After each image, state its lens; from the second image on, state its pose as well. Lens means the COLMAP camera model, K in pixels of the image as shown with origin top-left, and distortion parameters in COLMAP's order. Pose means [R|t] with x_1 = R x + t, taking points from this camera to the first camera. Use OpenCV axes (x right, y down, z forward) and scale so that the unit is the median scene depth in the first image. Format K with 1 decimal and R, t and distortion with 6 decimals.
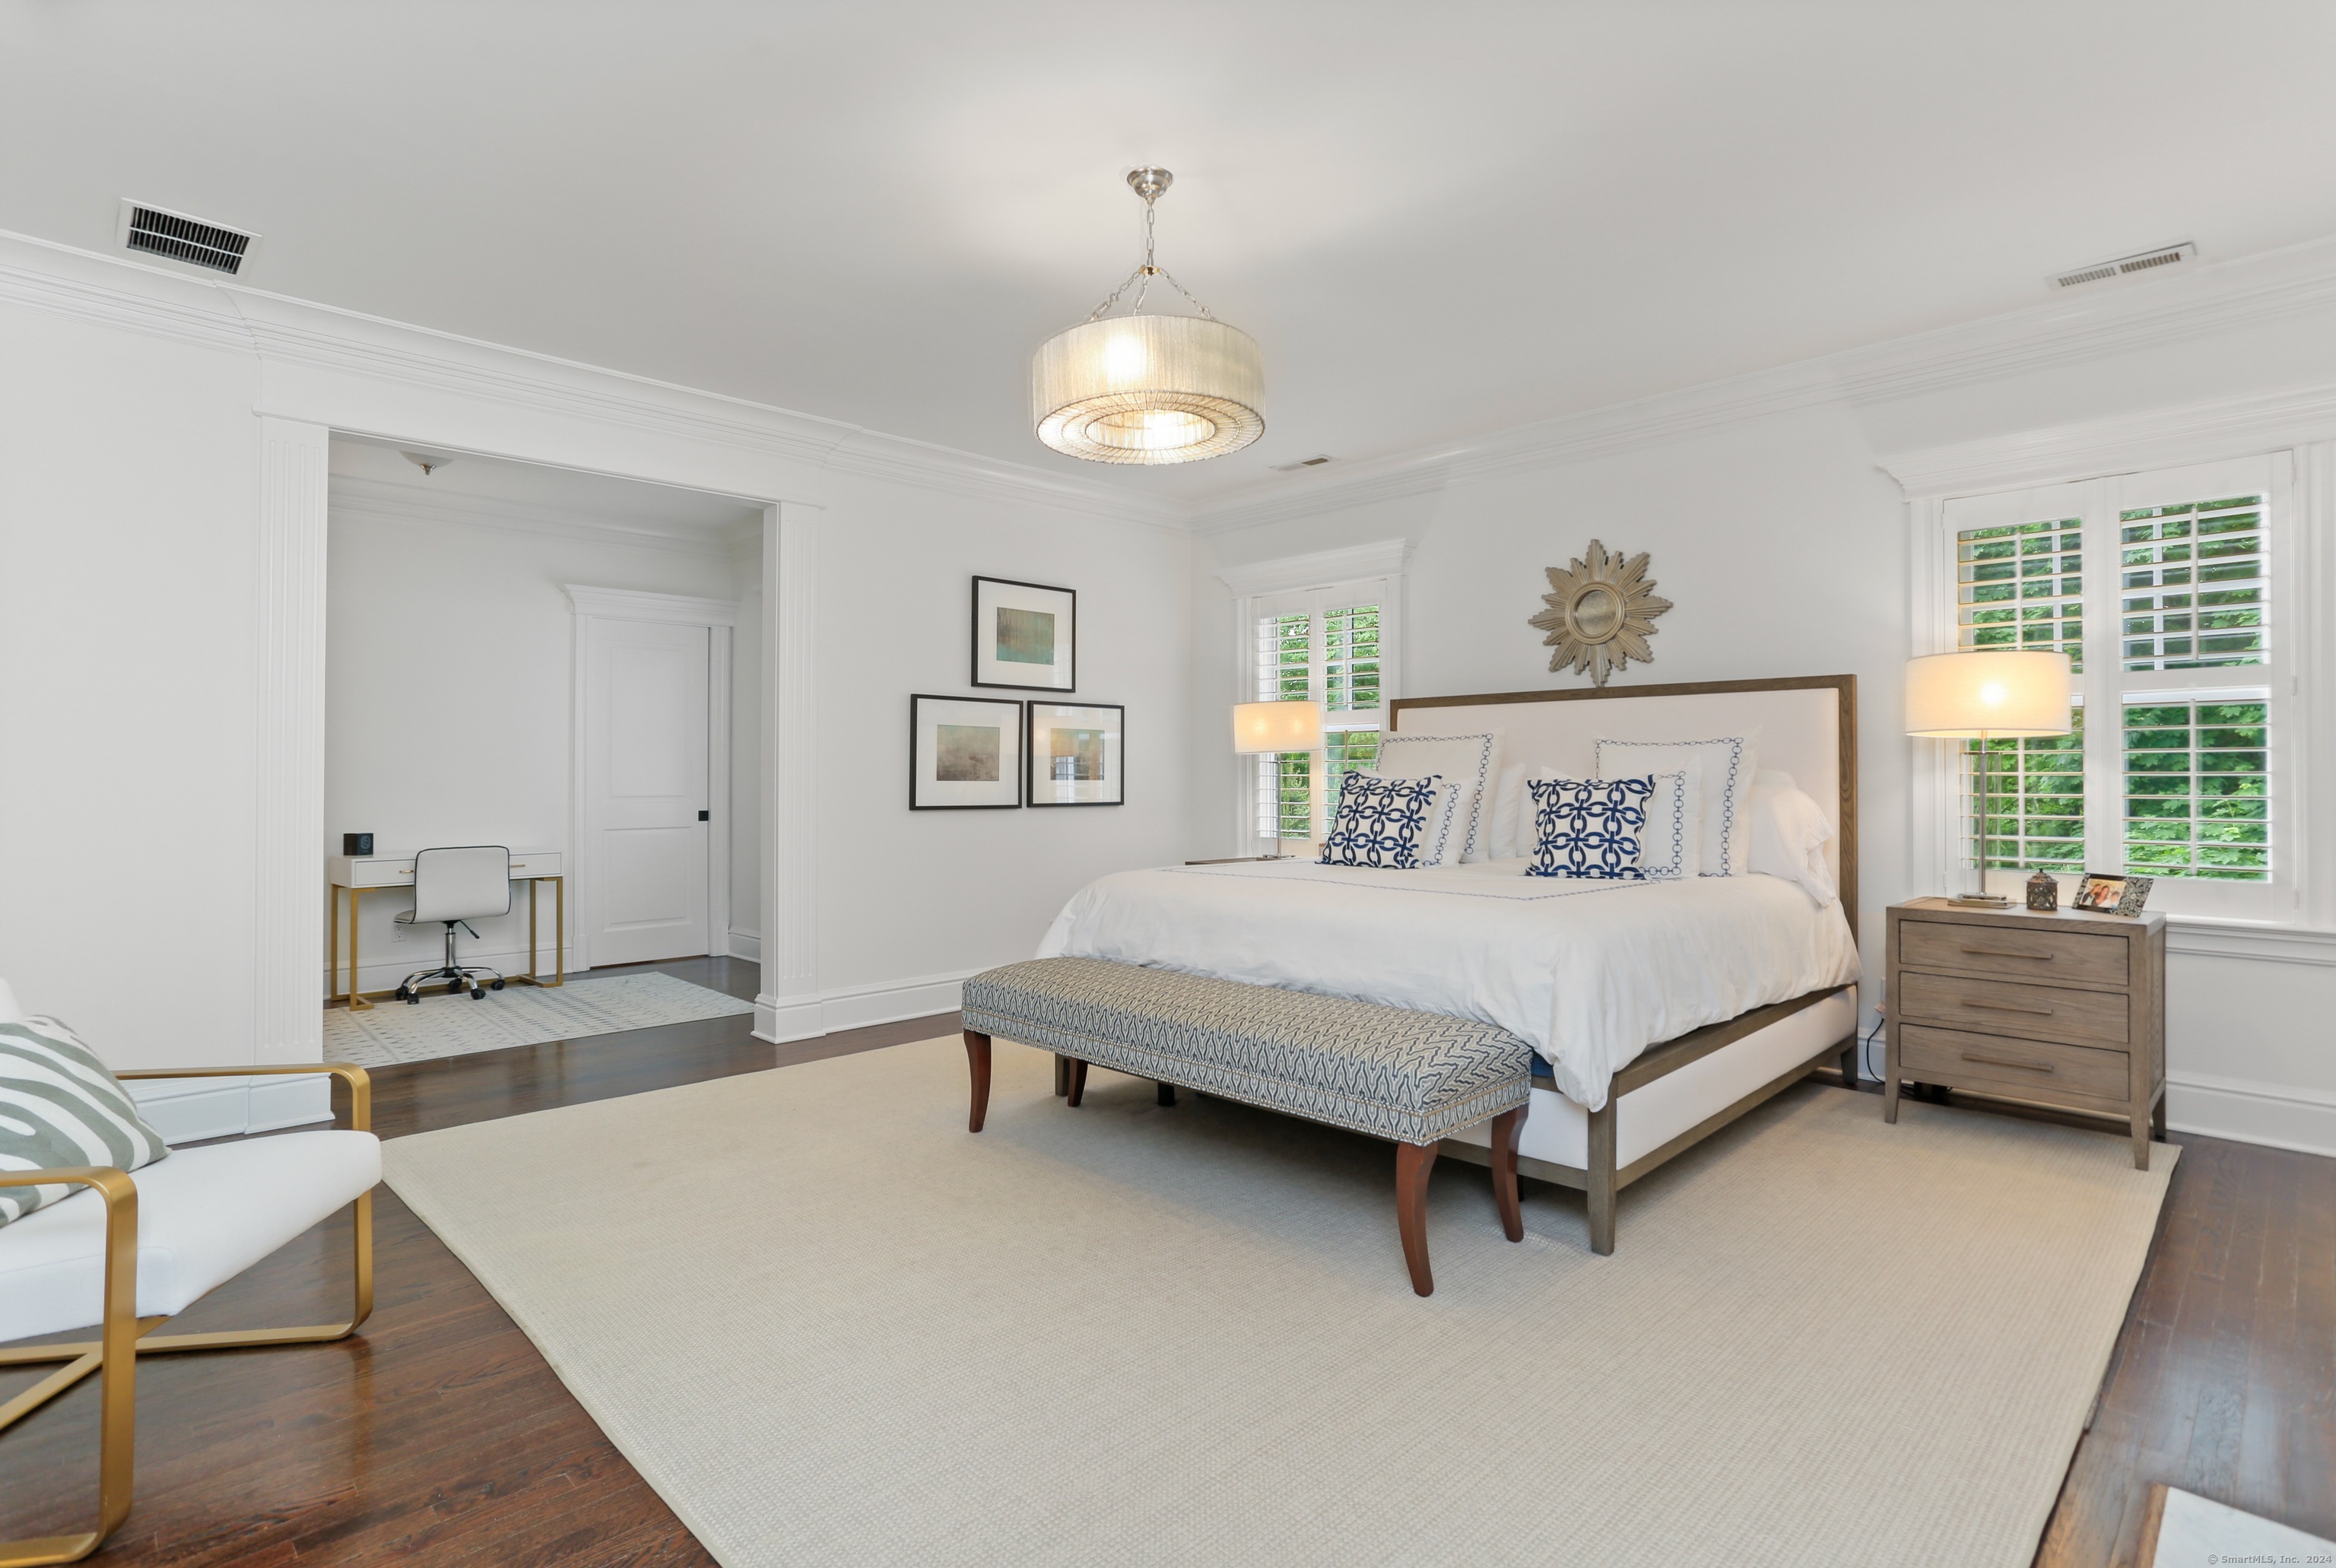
lens RADIAL K [[1217.8, 0, 1165.4], [0, 1217.8, 742.6], [0, 0, 1]] dist [0.036208, 0.000514]
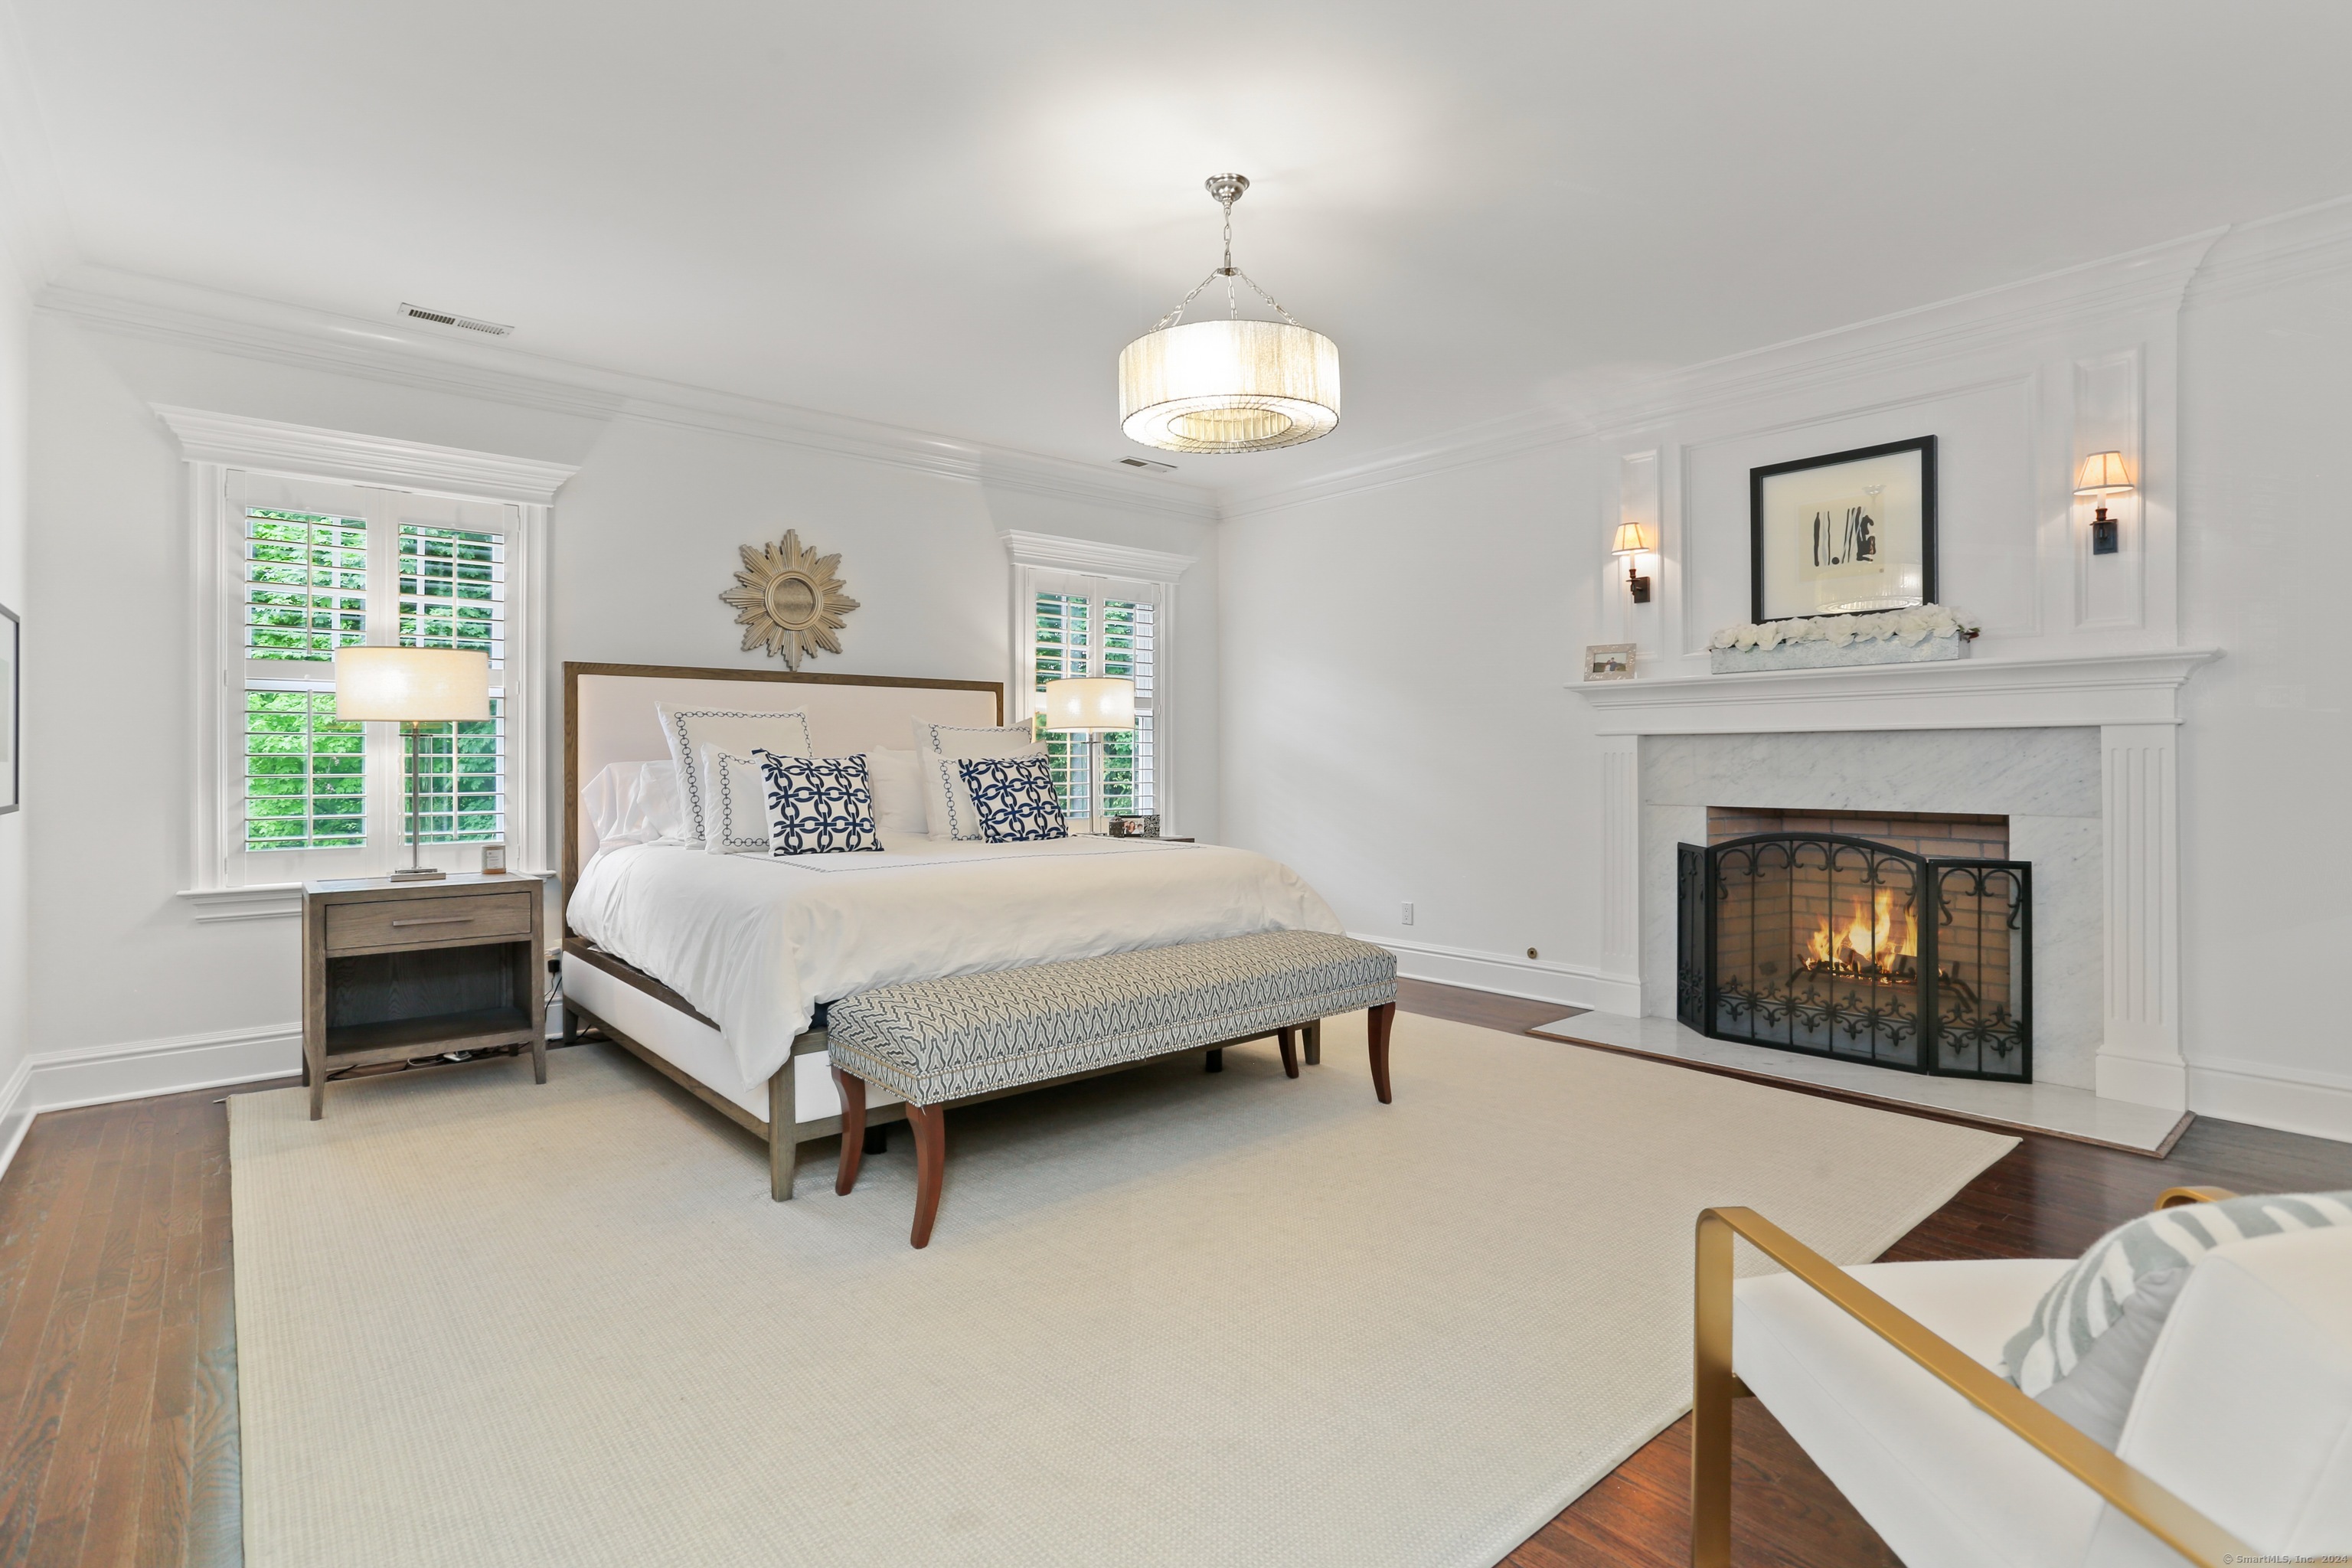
lens RADIAL K [[1169.2, 0, 1173.7], [0, 1169.2, 766.6], [0, 0, 1]] dist [-0.043616, 0.033575]
pose [[0.127409, -0.006965, 0.991826, -0.599732], [-0.026158, 0.999604, 0.010380, 0.017613], [-0.991505, -0.027267, 0.127177, 0.549840]]
